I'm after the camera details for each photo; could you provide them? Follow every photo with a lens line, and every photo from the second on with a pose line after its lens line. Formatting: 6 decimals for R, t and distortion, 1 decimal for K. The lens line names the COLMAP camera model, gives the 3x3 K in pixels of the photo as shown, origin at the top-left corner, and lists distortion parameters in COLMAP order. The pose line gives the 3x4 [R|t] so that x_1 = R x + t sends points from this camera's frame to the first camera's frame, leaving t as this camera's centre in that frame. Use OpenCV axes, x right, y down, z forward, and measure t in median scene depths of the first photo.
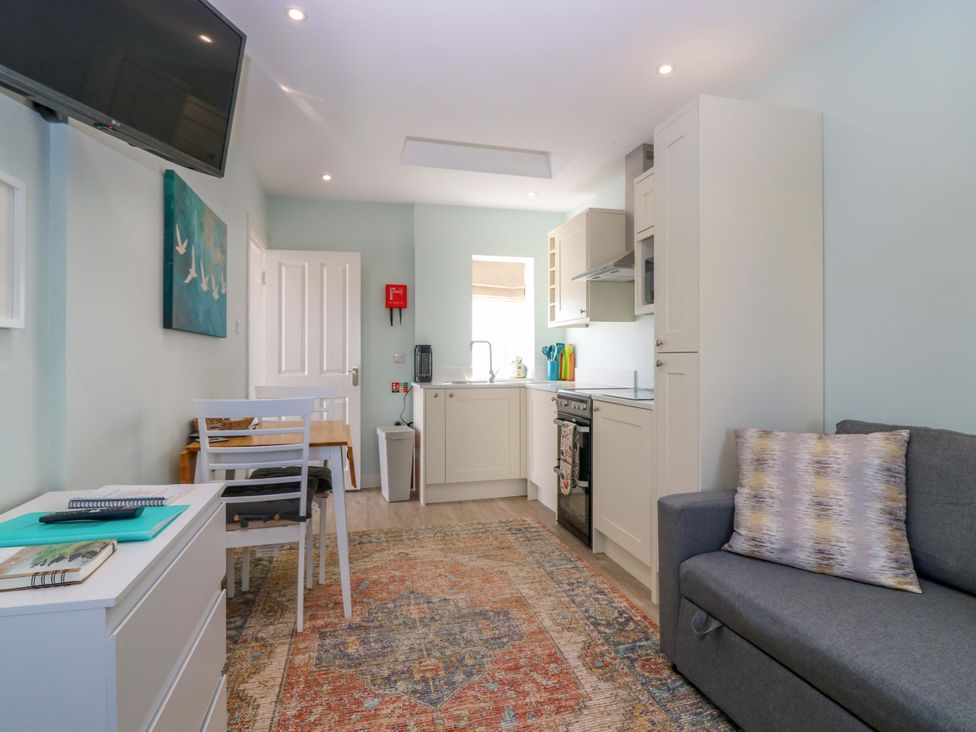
lens RADIAL K [[507.8, 0, 492.4], [0, 507.8, 355.6], [0, 0, 1]] dist [0.001249, -0.013393]
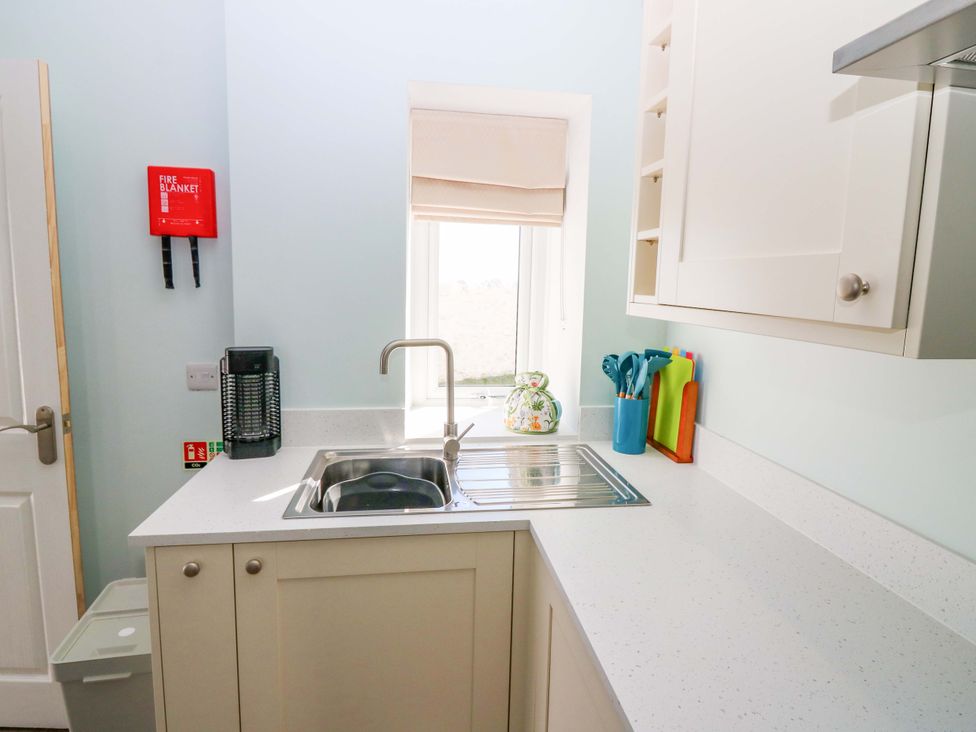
lens RADIAL K [[556.1, 0, 488.0], [0, 556.1, 366.0], [0, 0, 1]] dist [-0.003169, -0.001104]
pose [[0.993636, 0.042283, -0.104398, 0.078691], [-0.026790, 0.988984, 0.145580, -0.086200], [0.109404, -0.141857, 0.983823, 0.812167]]
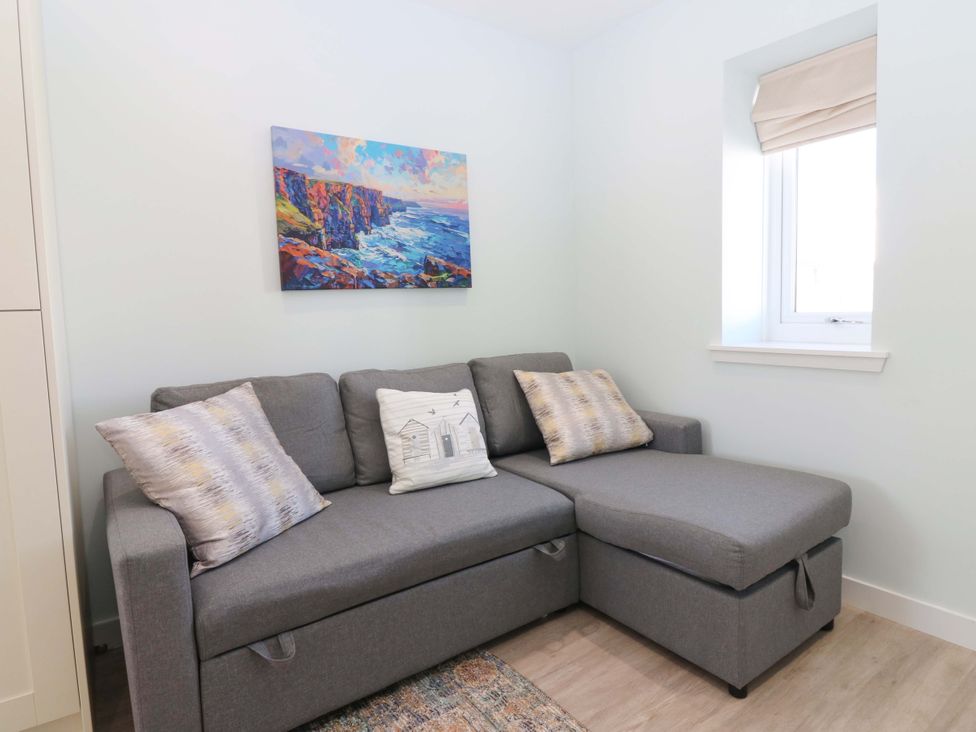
lens RADIAL K [[575.2, 0, 491.6], [0, 575.2, 353.8], [0, 0, 1]] dist [0.003652, 0.000884]
pose [[-0.348268, -0.064621, 0.935165, -0.225814], [0.024494, 0.996653, 0.077992, 0.002509], [-0.937075, 0.050068, -0.345520, 0.428466]]
